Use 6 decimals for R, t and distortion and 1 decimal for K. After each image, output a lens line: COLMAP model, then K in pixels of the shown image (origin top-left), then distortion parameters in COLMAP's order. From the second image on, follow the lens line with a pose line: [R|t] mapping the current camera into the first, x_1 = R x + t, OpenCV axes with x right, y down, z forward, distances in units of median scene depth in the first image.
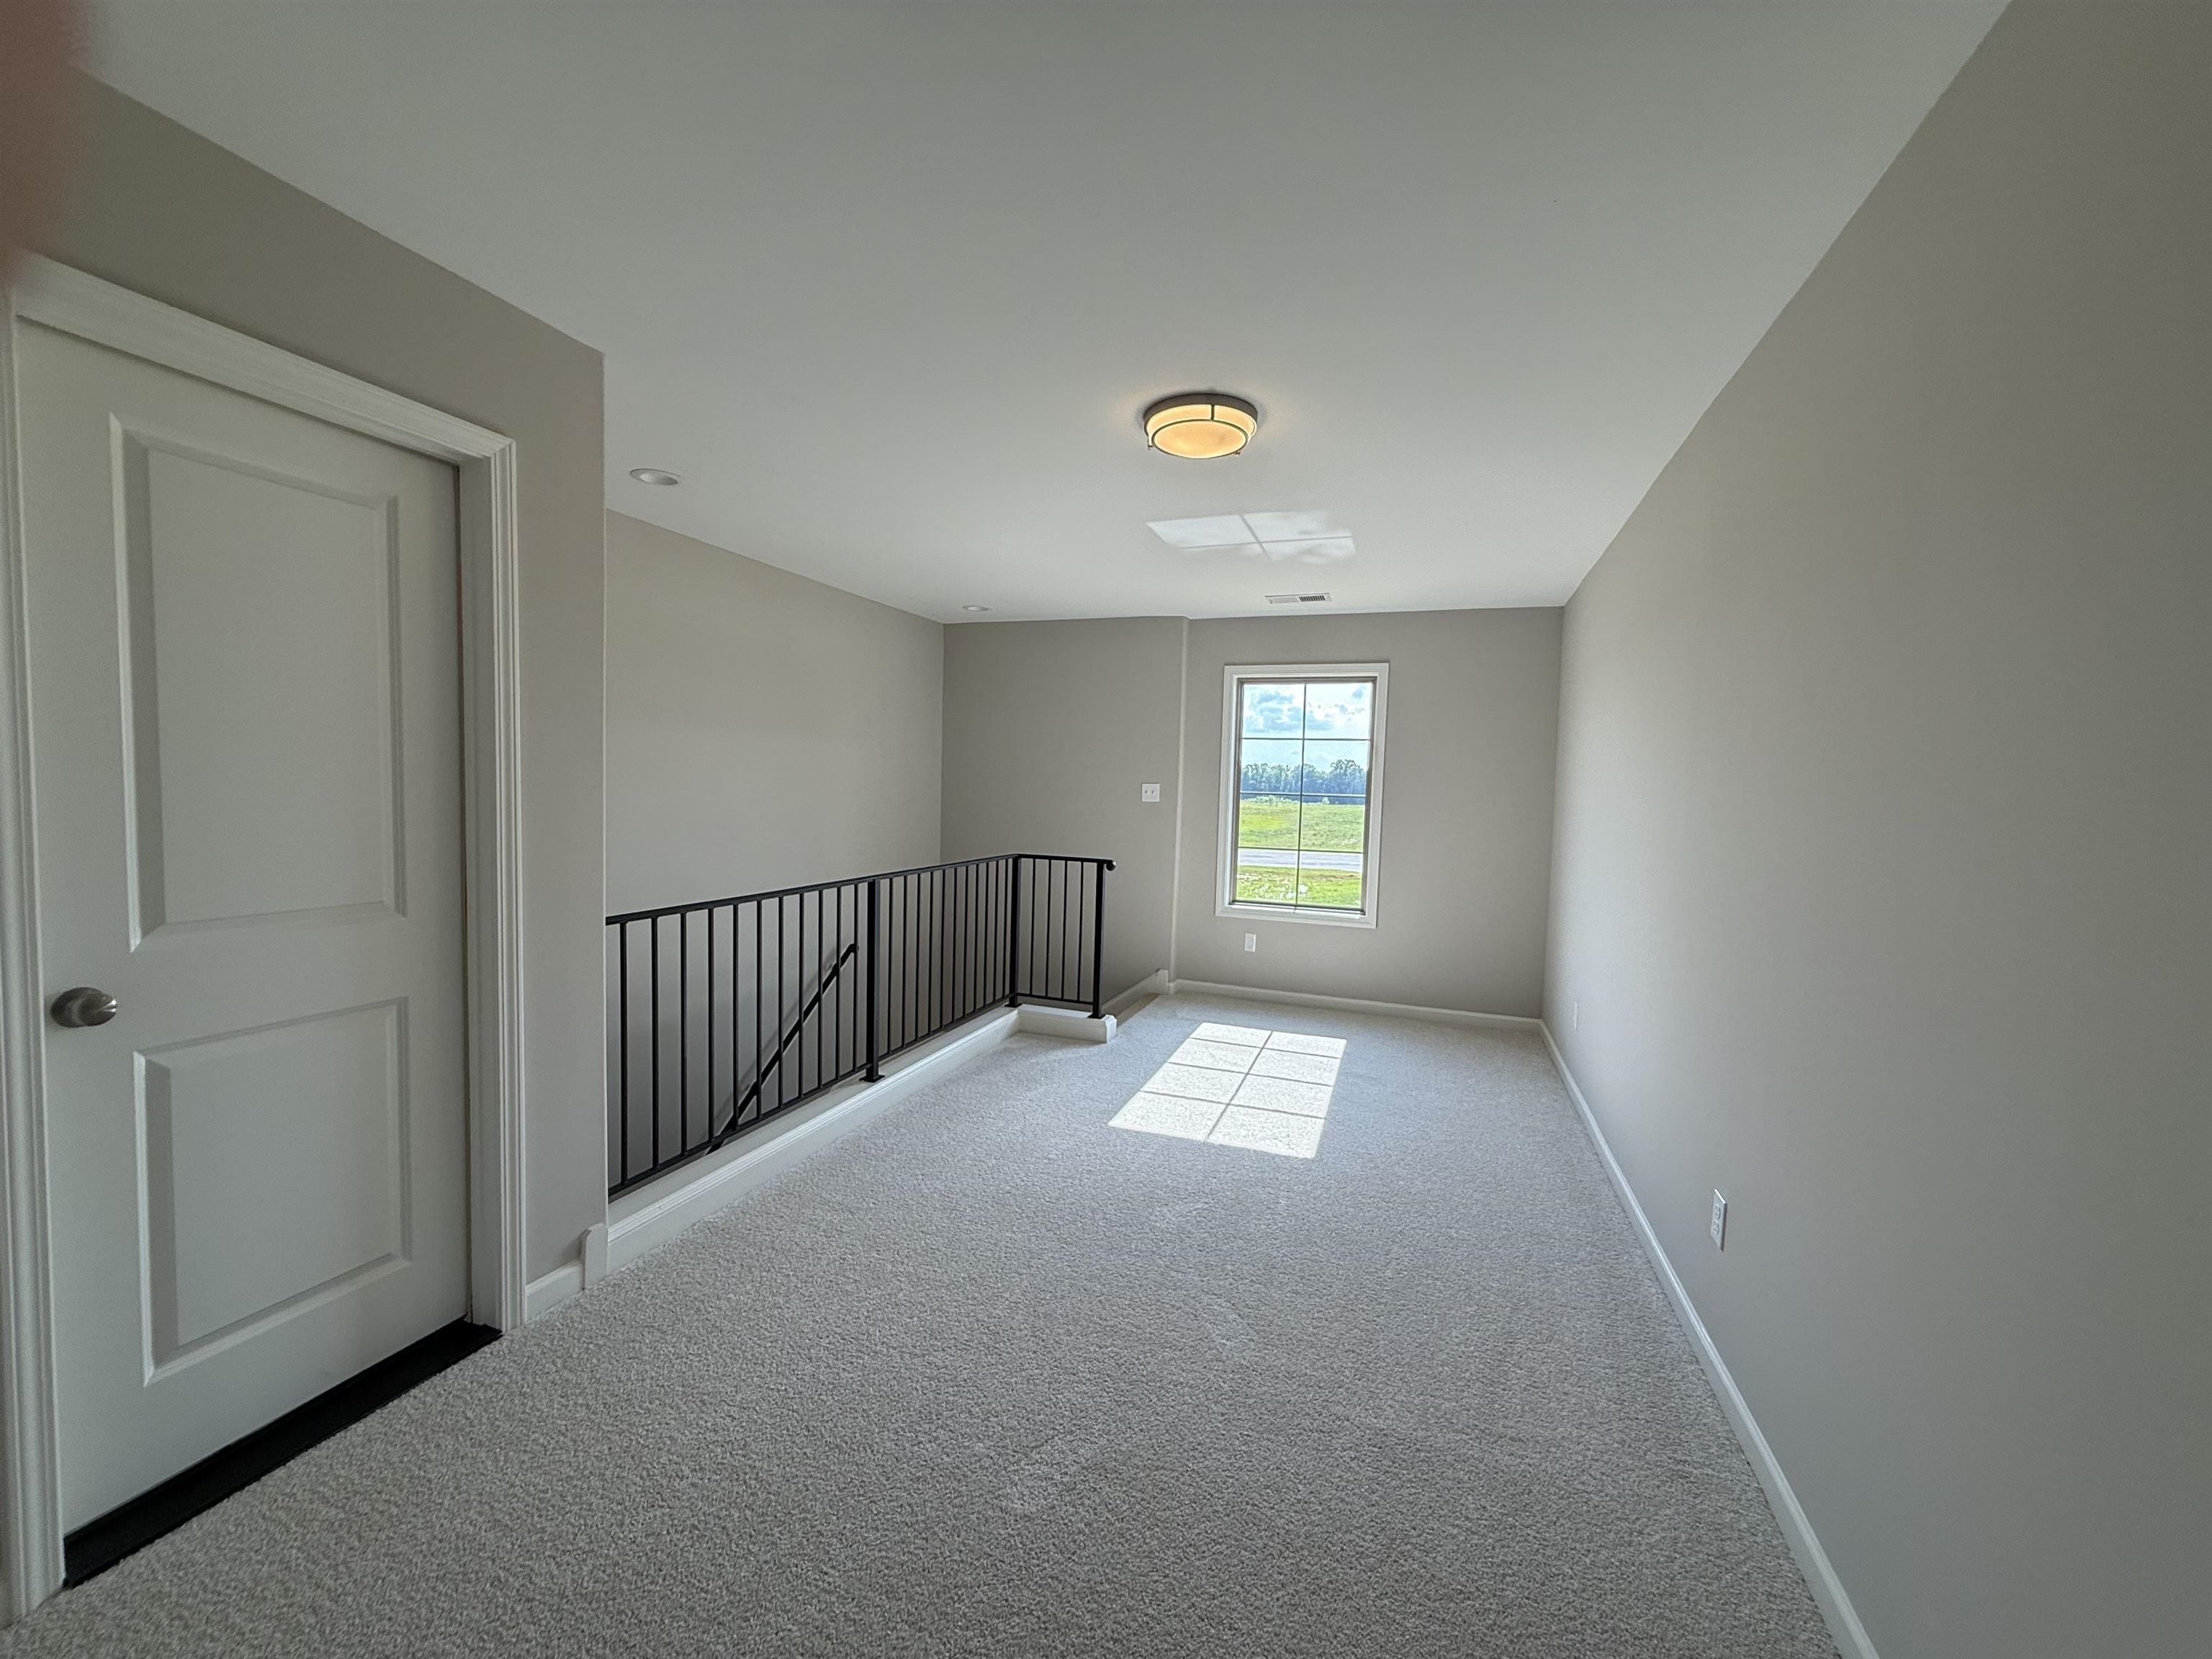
lens RADIAL K [[886.3, 0, 1101.2], [0, 886.3, 832.6], [0, 0, 1]] dist [-0.008858, 0.000023]
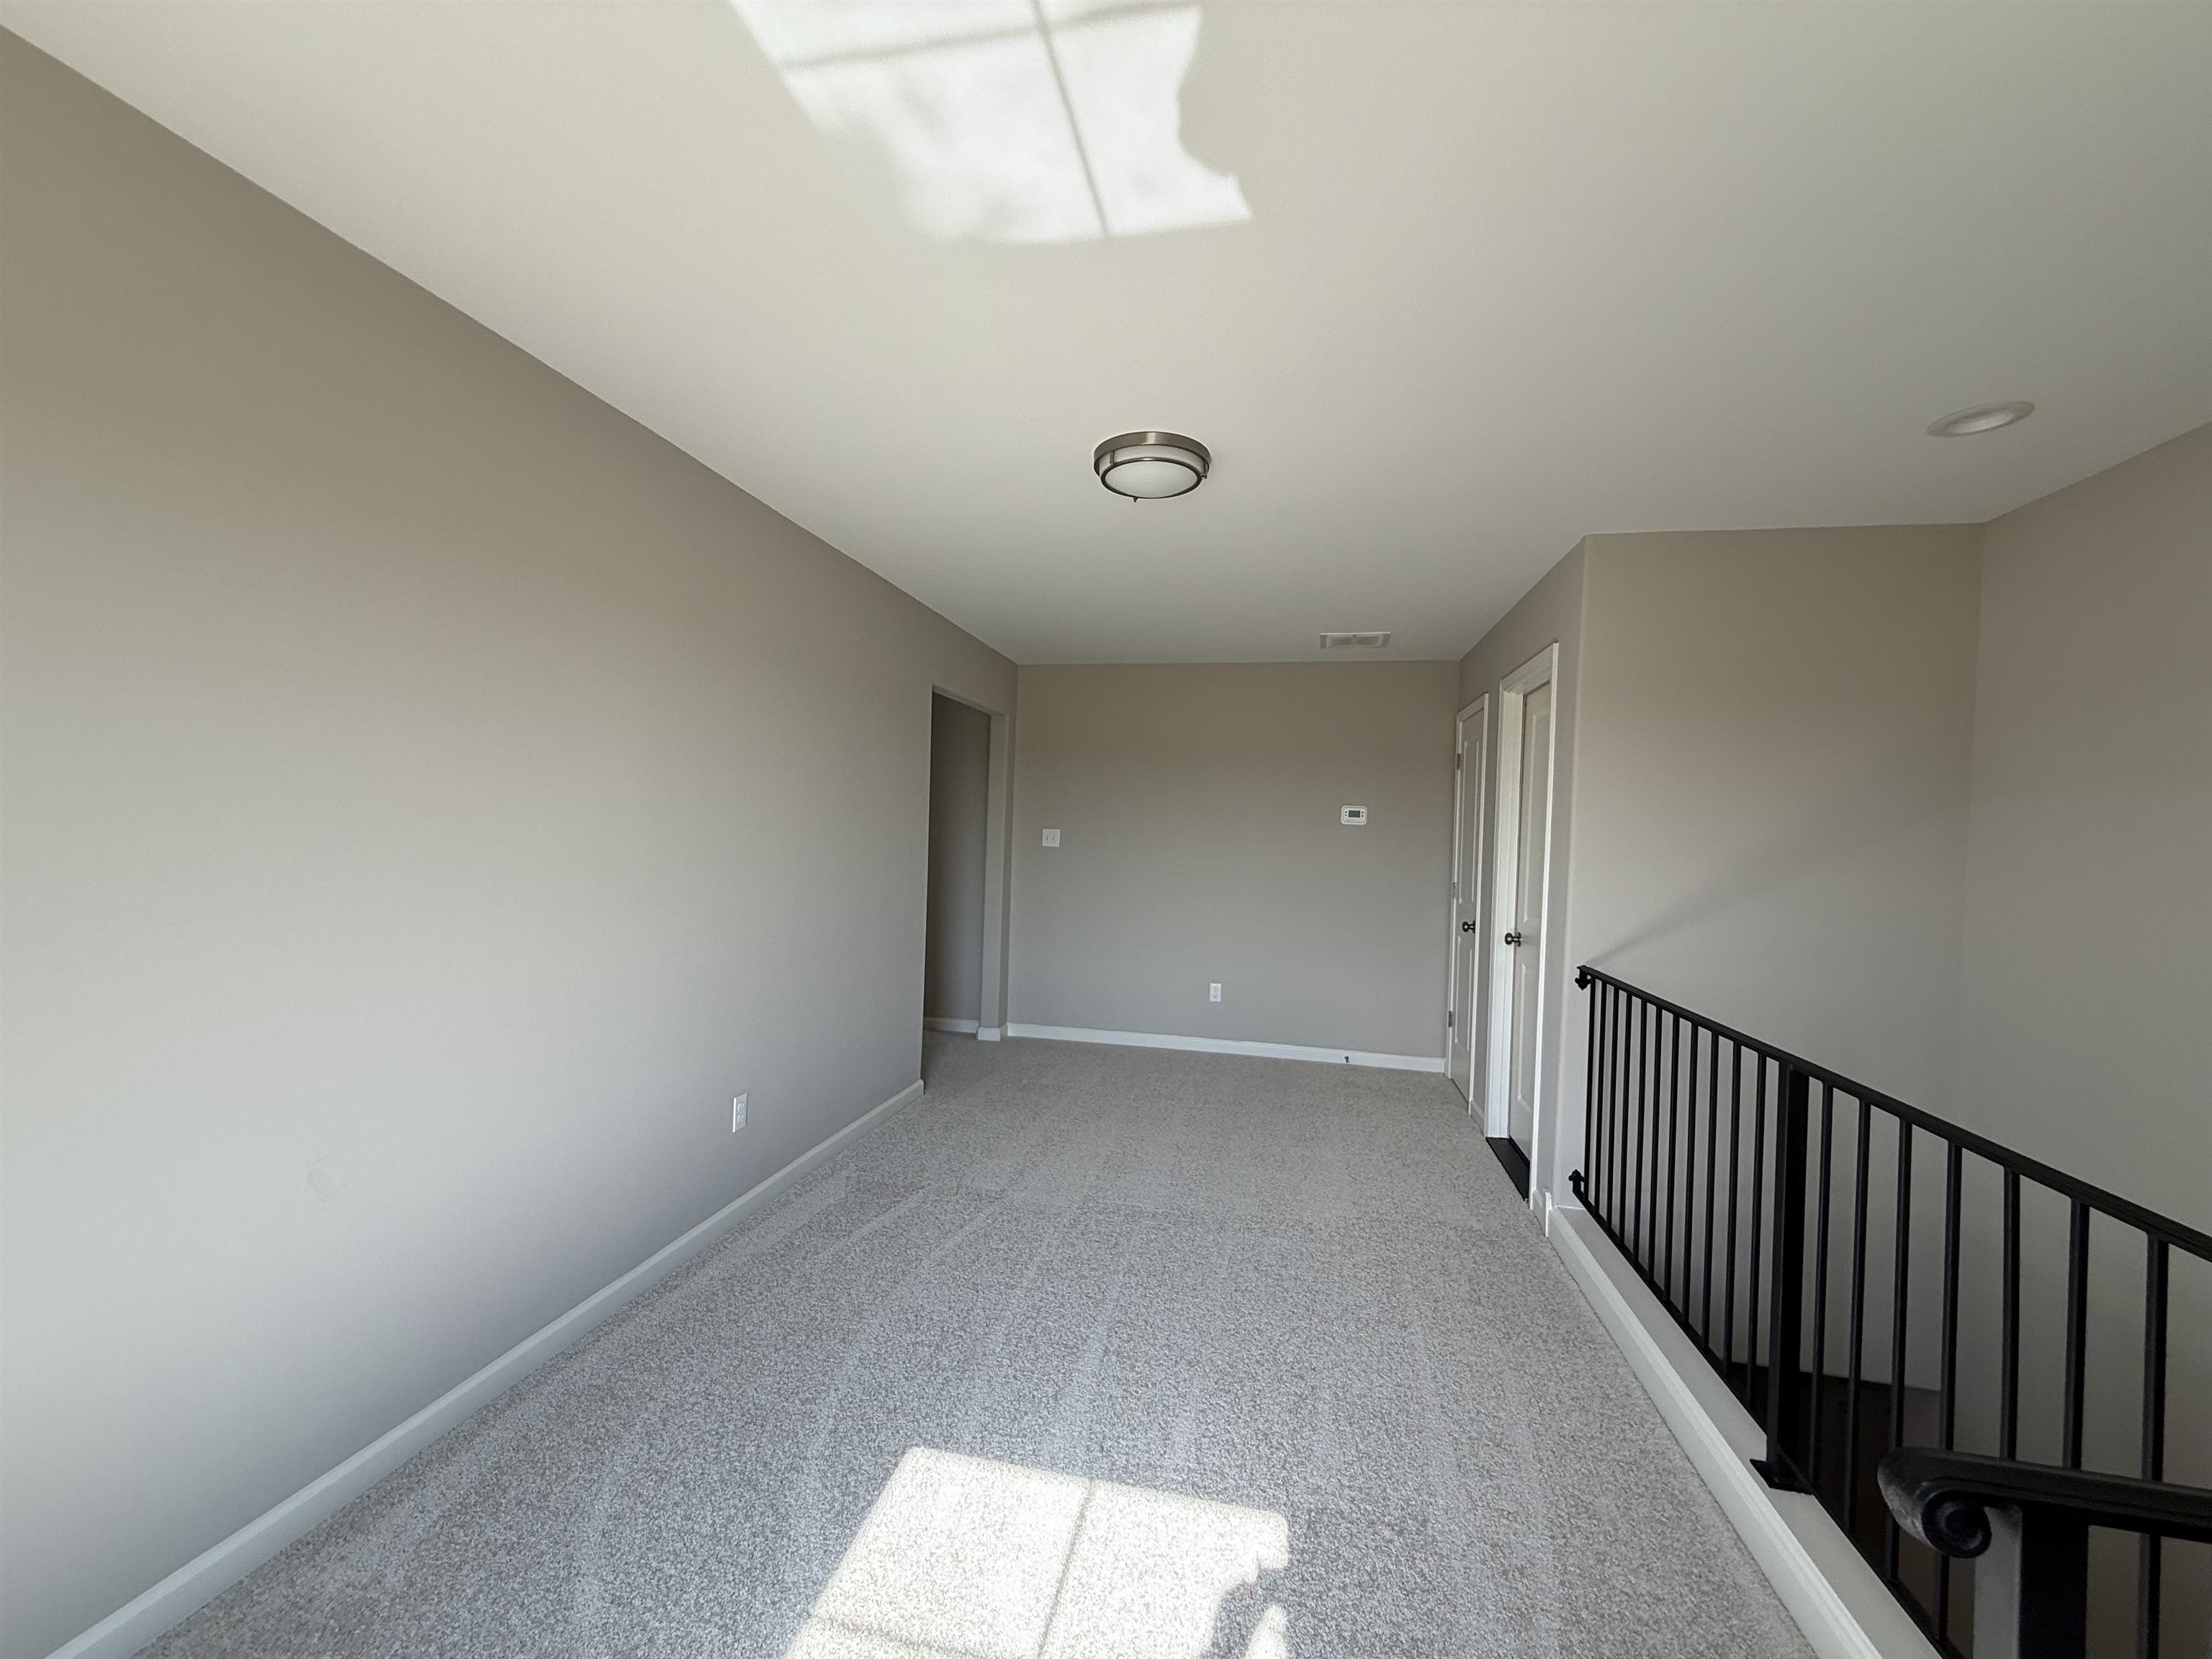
lens RADIAL K [[886.3, 0, 1101.2], [0, 886.3, 832.6], [0, 0, 1]] dist [-0.008858, 0.000023]
pose [[-0.989085, -0.061226, -0.134025, 0.198611], [-0.069128, 0.996084, 0.055121, -0.075881], [0.130125, 0.063784, -0.989444, 1.443812]]
